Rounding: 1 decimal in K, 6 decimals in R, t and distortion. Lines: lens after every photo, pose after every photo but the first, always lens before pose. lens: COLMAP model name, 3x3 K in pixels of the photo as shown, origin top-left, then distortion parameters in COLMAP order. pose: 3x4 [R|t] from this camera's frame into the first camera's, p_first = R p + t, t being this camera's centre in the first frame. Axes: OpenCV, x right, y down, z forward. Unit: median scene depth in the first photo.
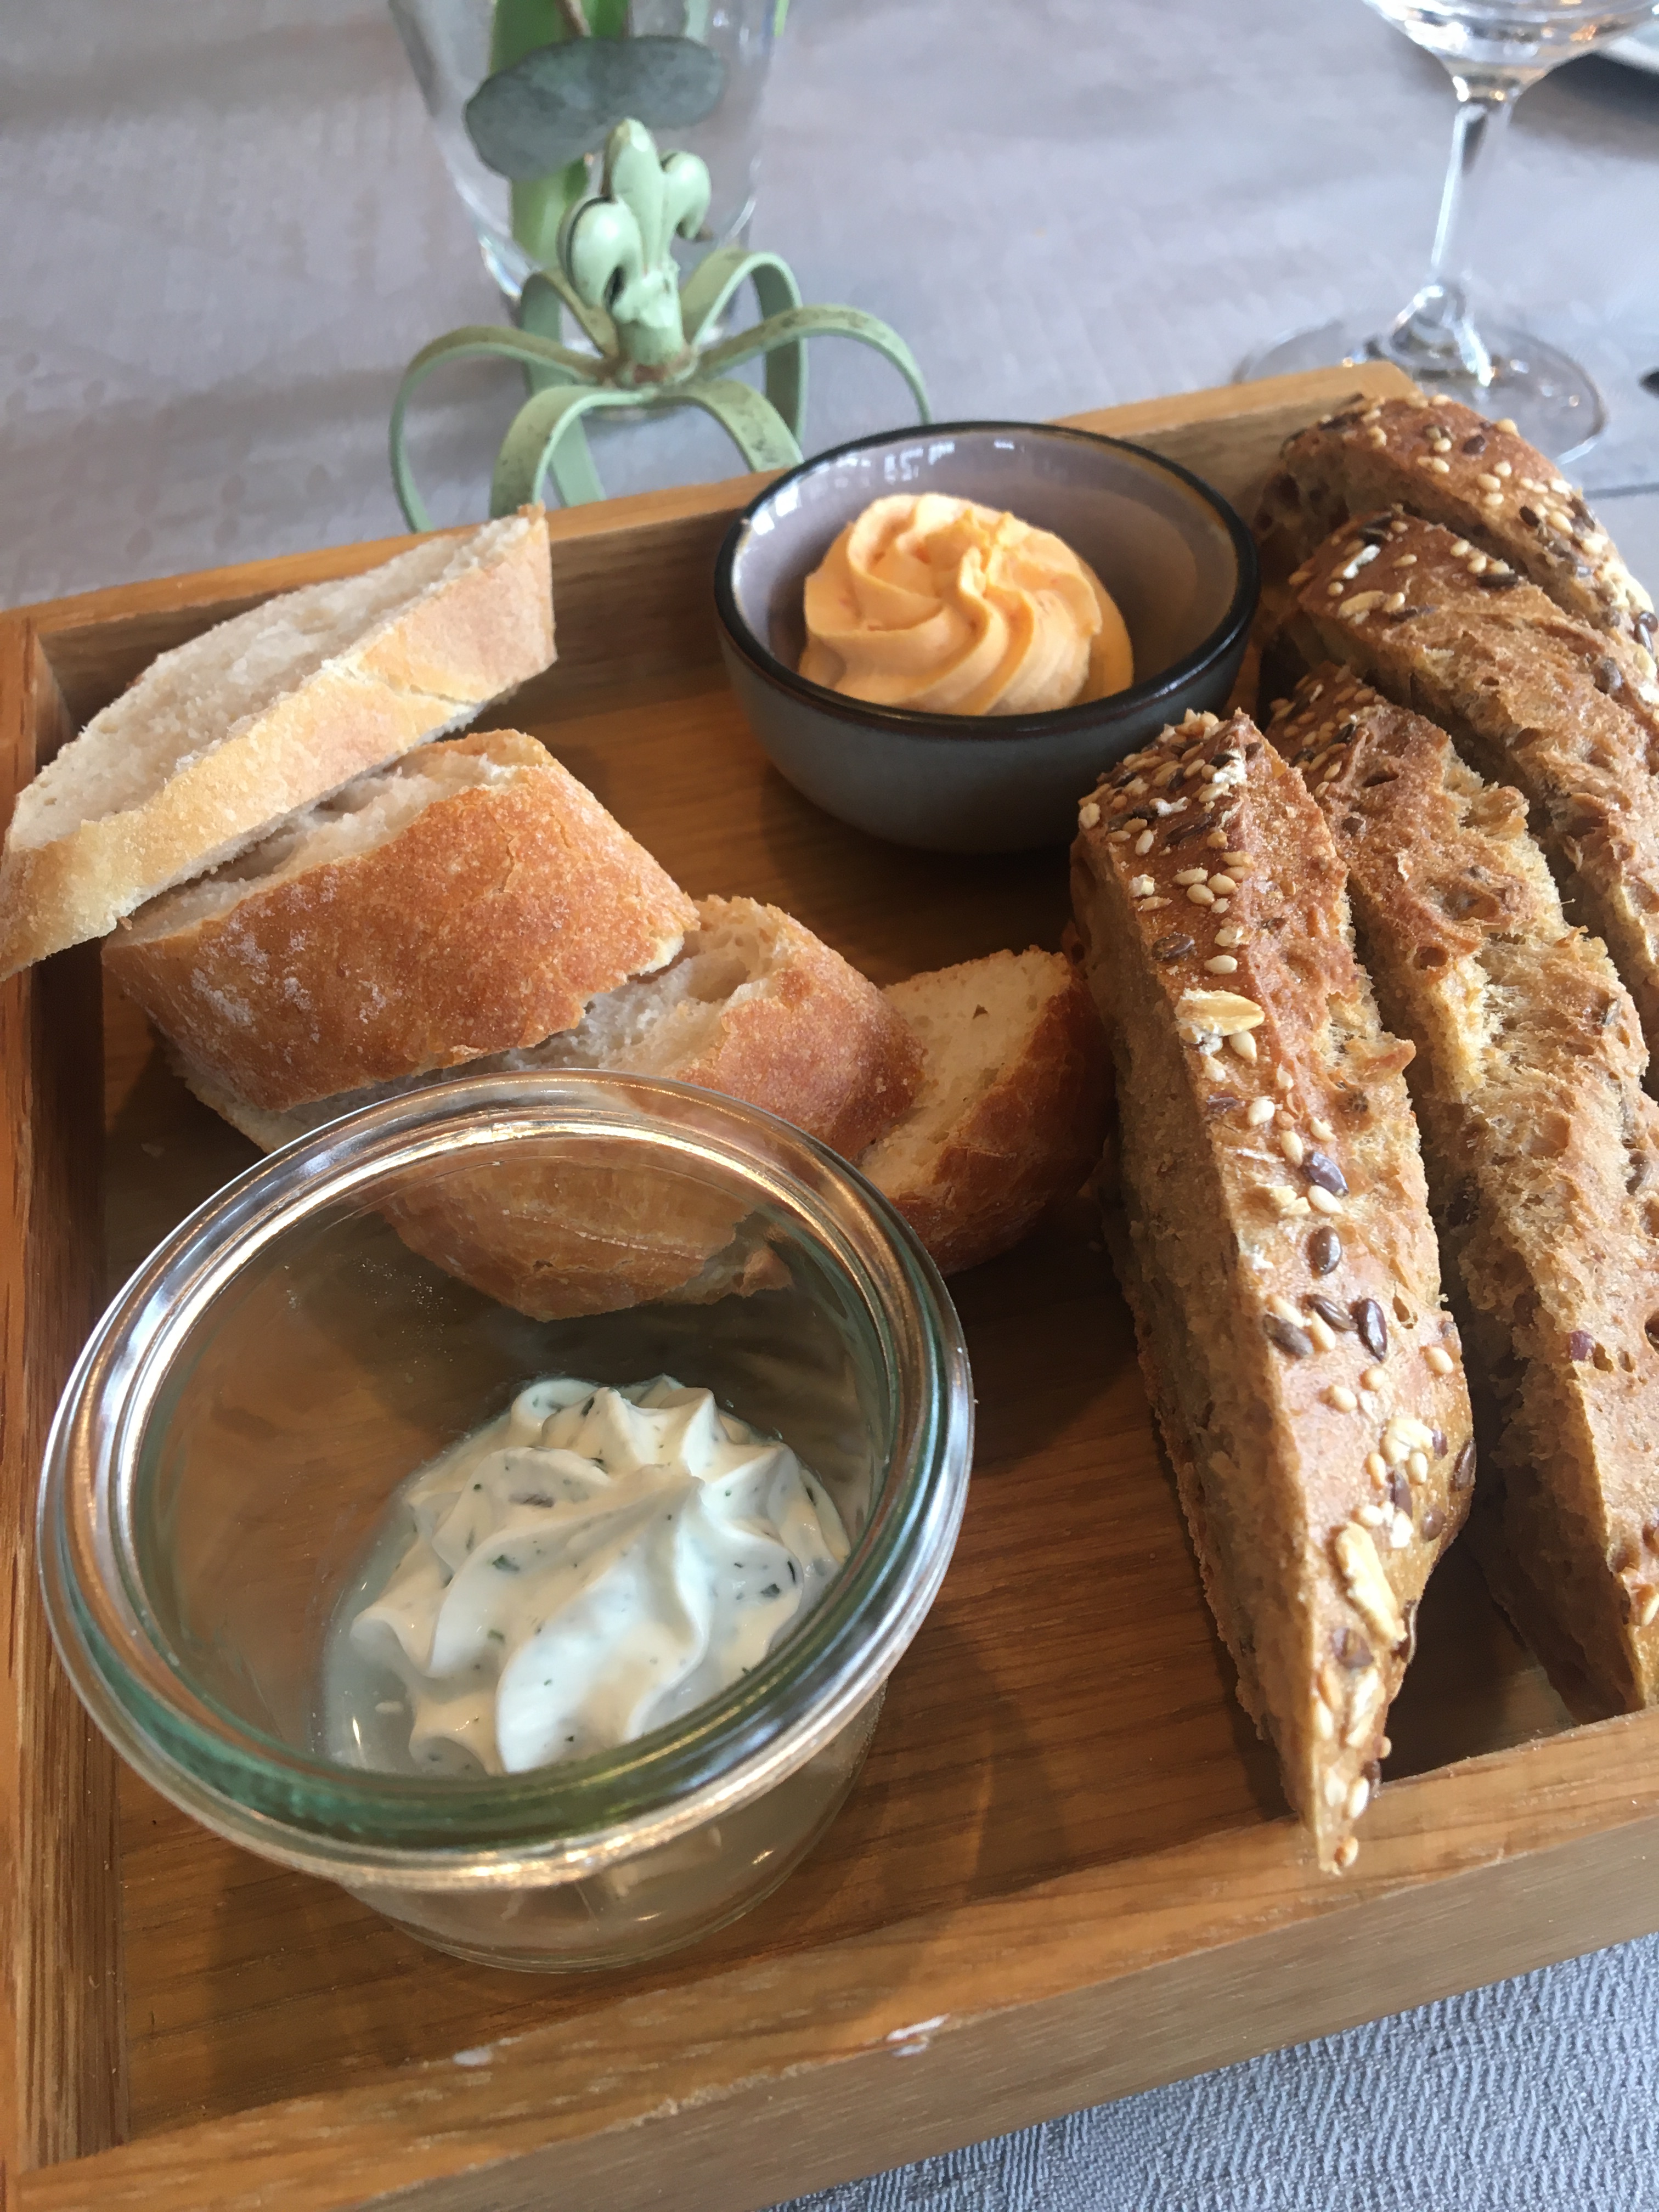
lens RADIAL K [[1853.3, 0, 789.9], [0, 1853.3, 1049.7], [0, 0, 1]] dist [0.112707, -0.224565]
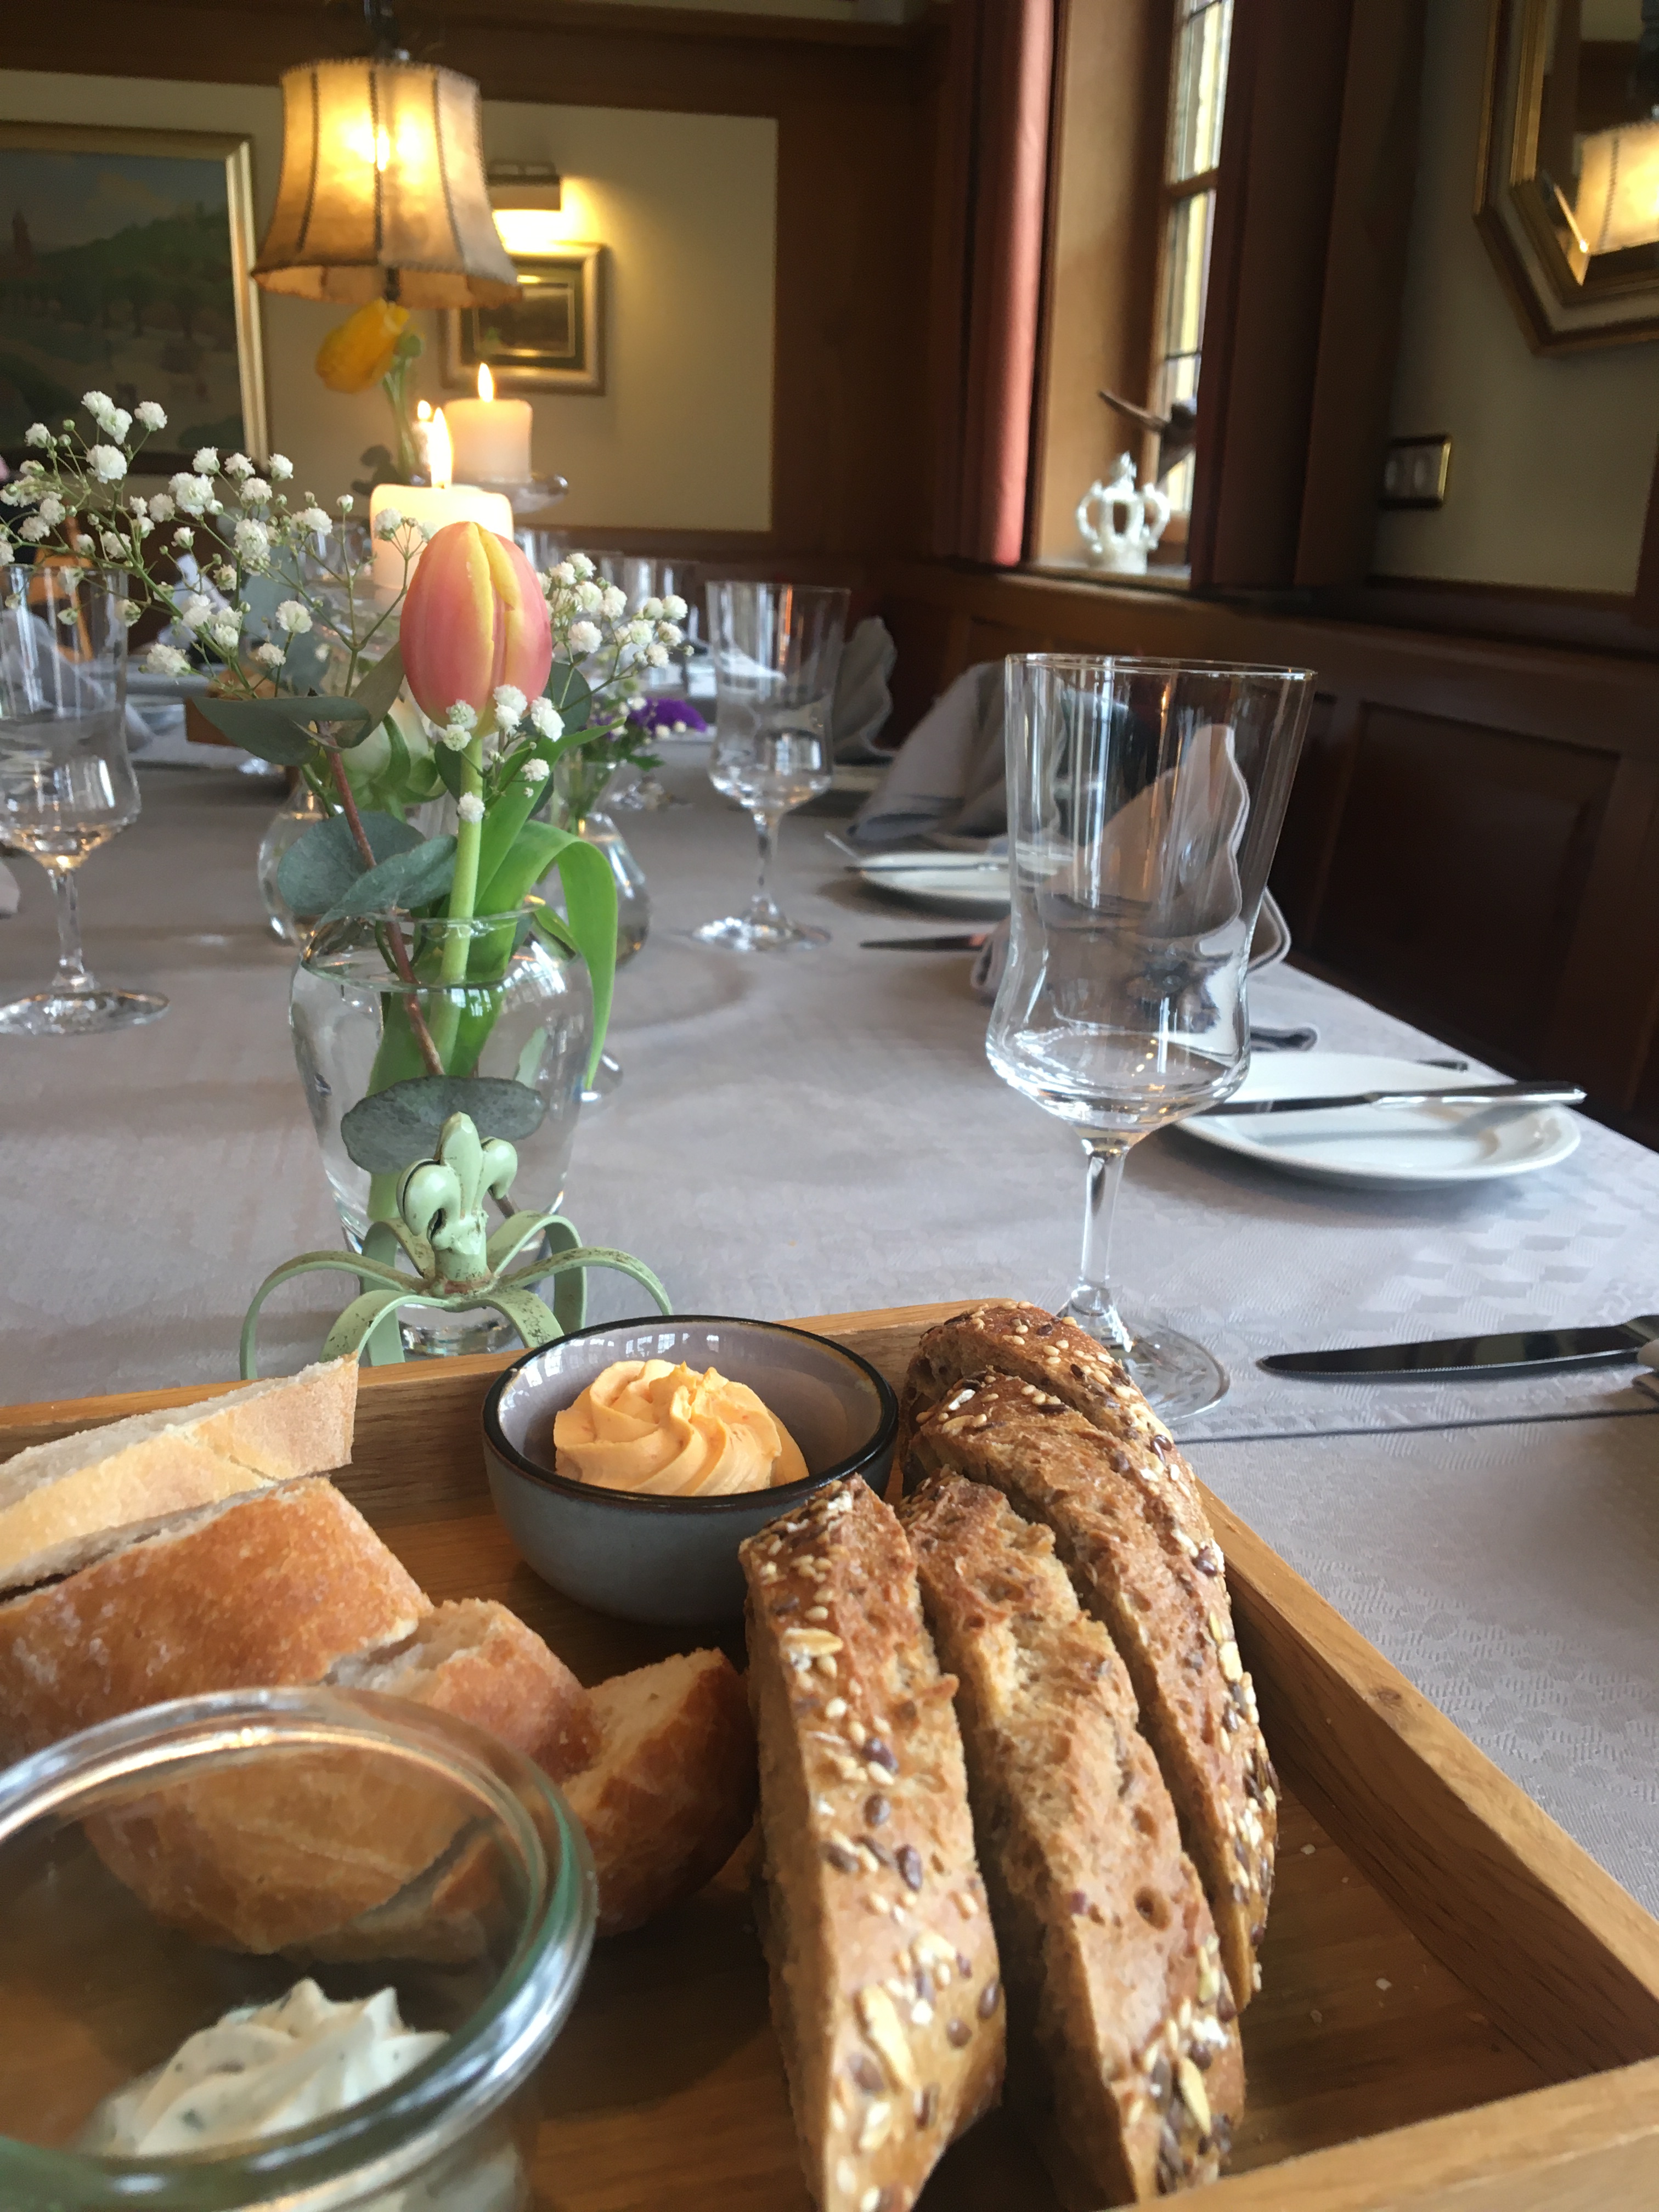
lens RADIAL K [[1853.3, 0, 789.9], [0, 1853.3, 1049.7], [0, 0, 1]] dist [0.112707, -0.224565]
pose [[0.995795, 0.055224, 0.073095, 0.081975], [-0.008247, 0.848684, -0.528836, 0.288478], [-0.091239, 0.526010, 0.845570, -0.316777]]
